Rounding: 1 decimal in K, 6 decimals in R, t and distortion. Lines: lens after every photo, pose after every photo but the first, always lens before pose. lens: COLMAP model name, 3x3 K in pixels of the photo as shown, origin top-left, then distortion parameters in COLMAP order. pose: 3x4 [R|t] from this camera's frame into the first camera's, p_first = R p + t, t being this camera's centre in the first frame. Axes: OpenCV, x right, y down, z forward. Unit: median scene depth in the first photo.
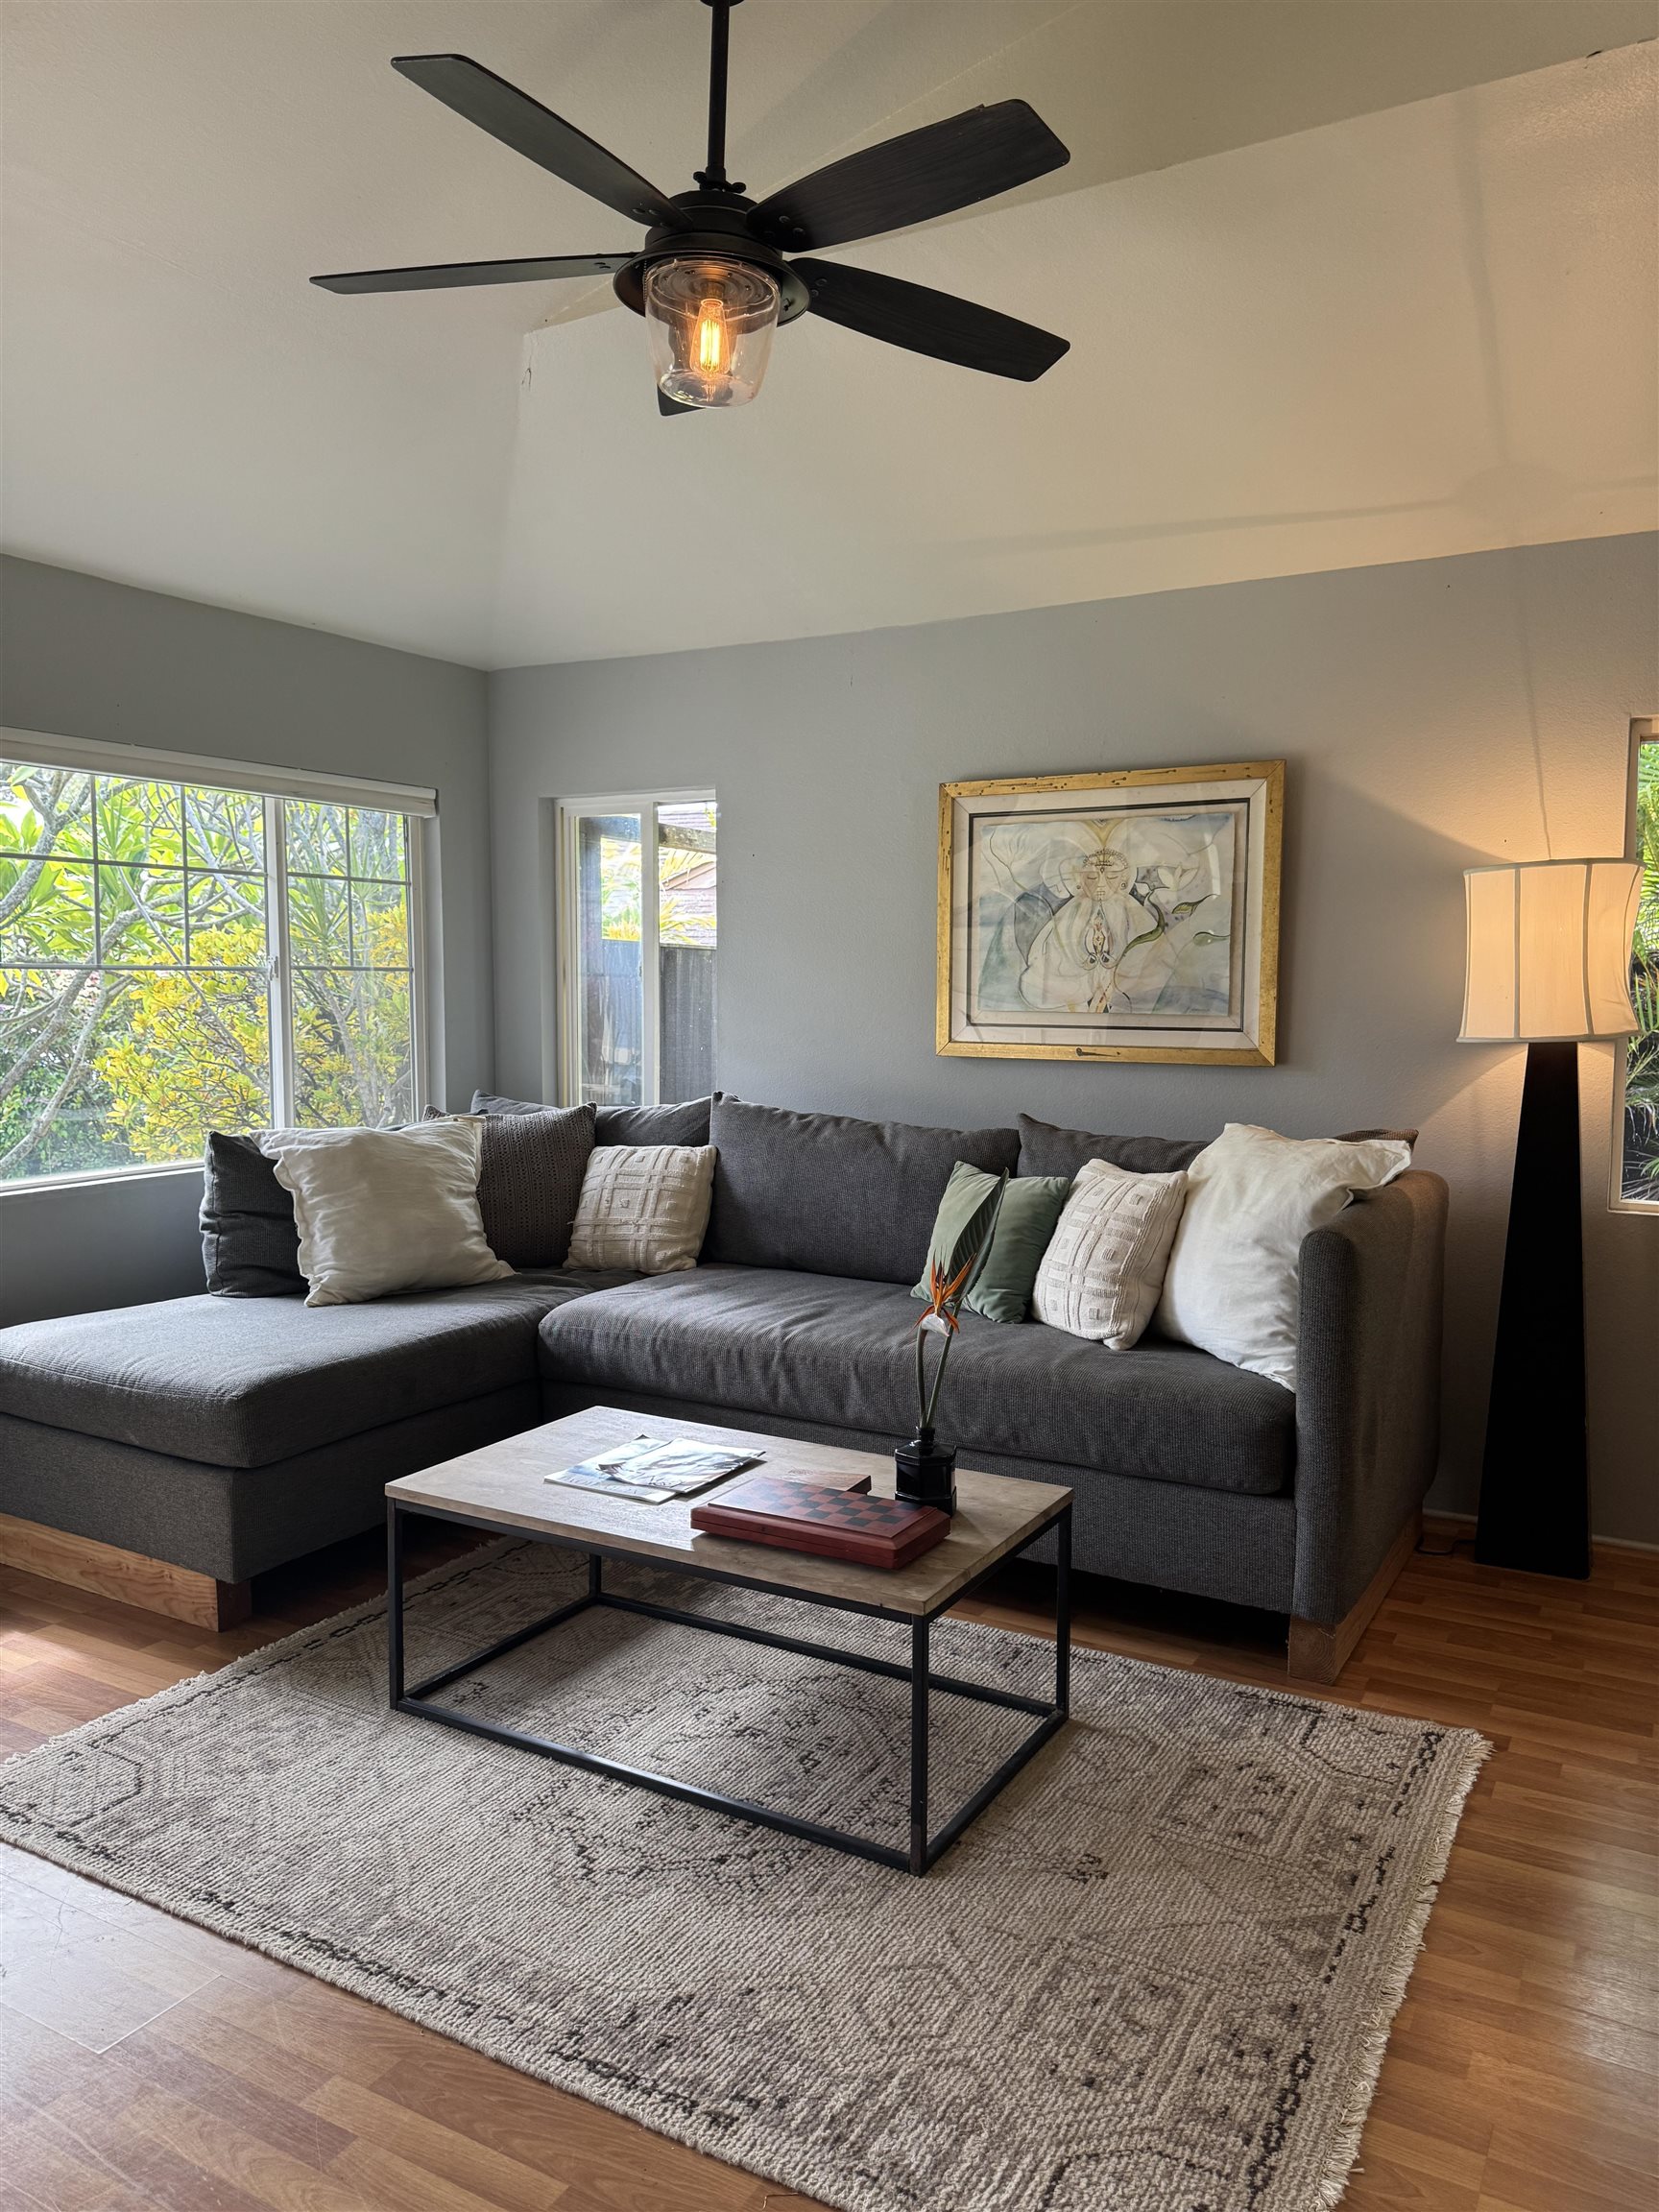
lens RADIAL K [[1563.0, 0, 829.3], [0, 1563.0, 1109.2], [0, 0, 1]] dist [0.056395, -0.048987]
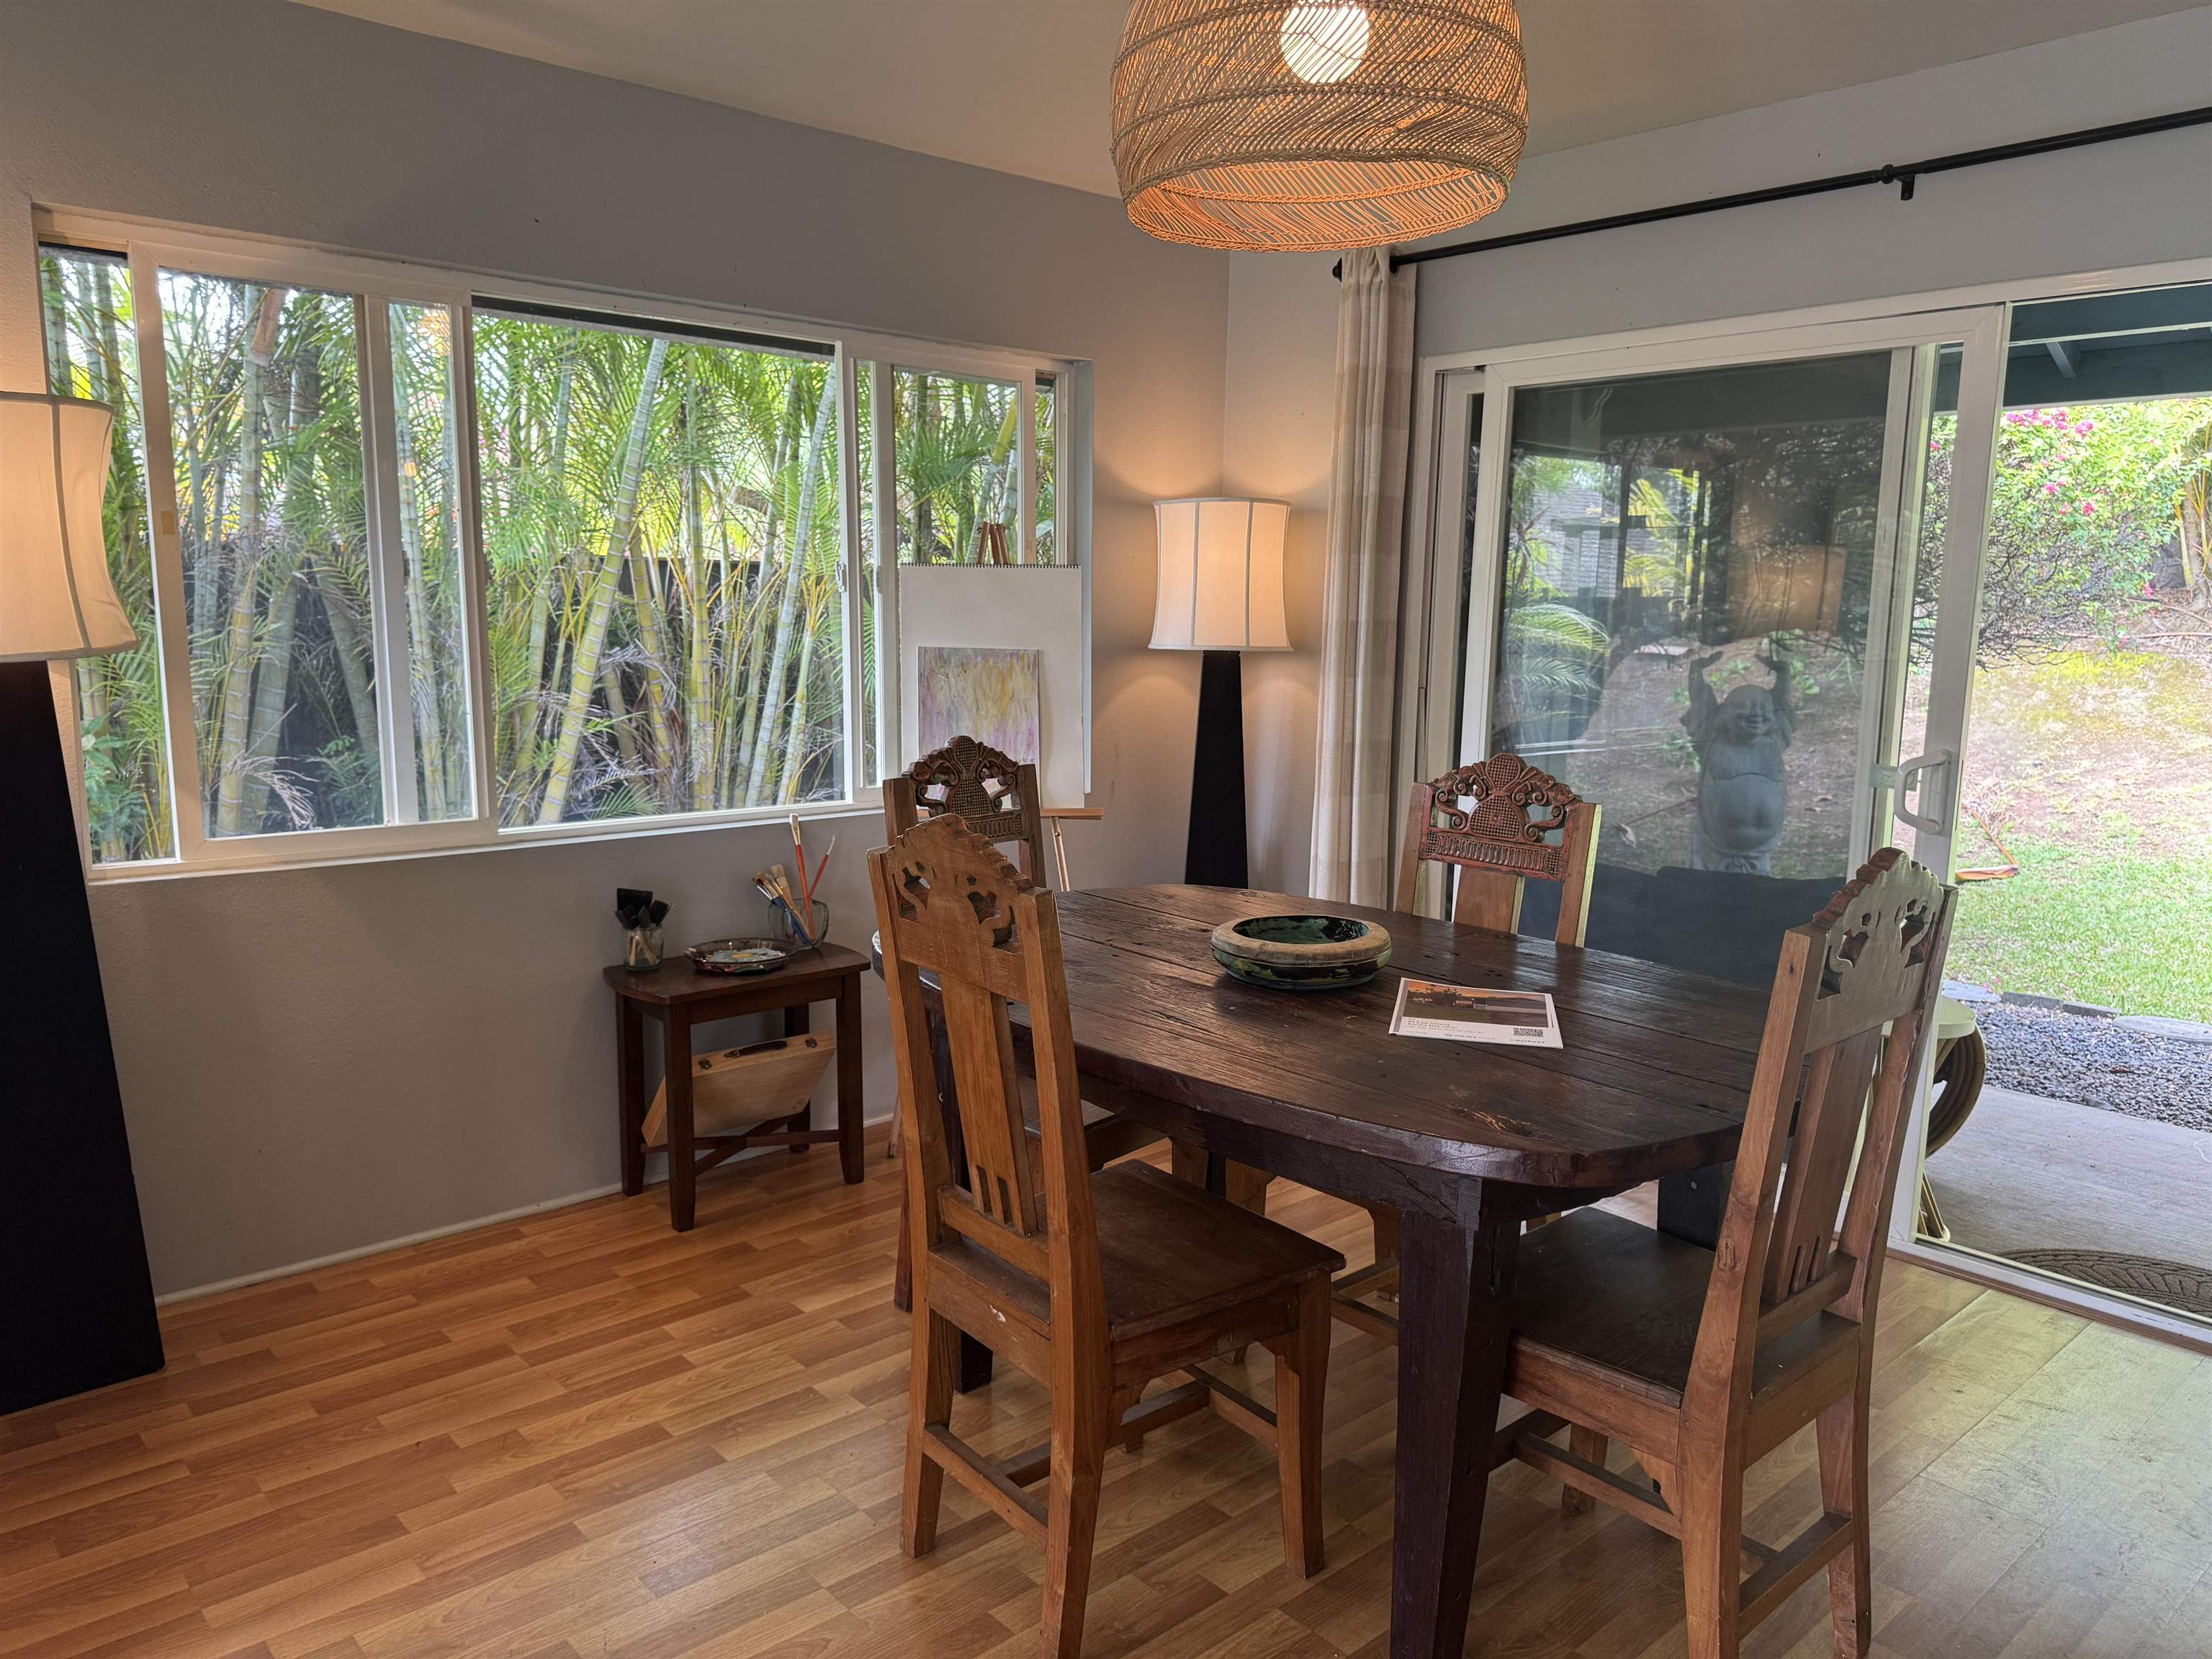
lens RADIAL K [[1563.0, 0, 1111.9], [0, 1563.0, 842.6], [0, 0, 1]] dist [0.056395, -0.048987]
pose [[0.314589, -0.141235, 0.938662, -0.050264], [0.061455, 0.989825, 0.128336, -0.020148], [-0.947237, 0.017312, 0.320068, 0.278126]]
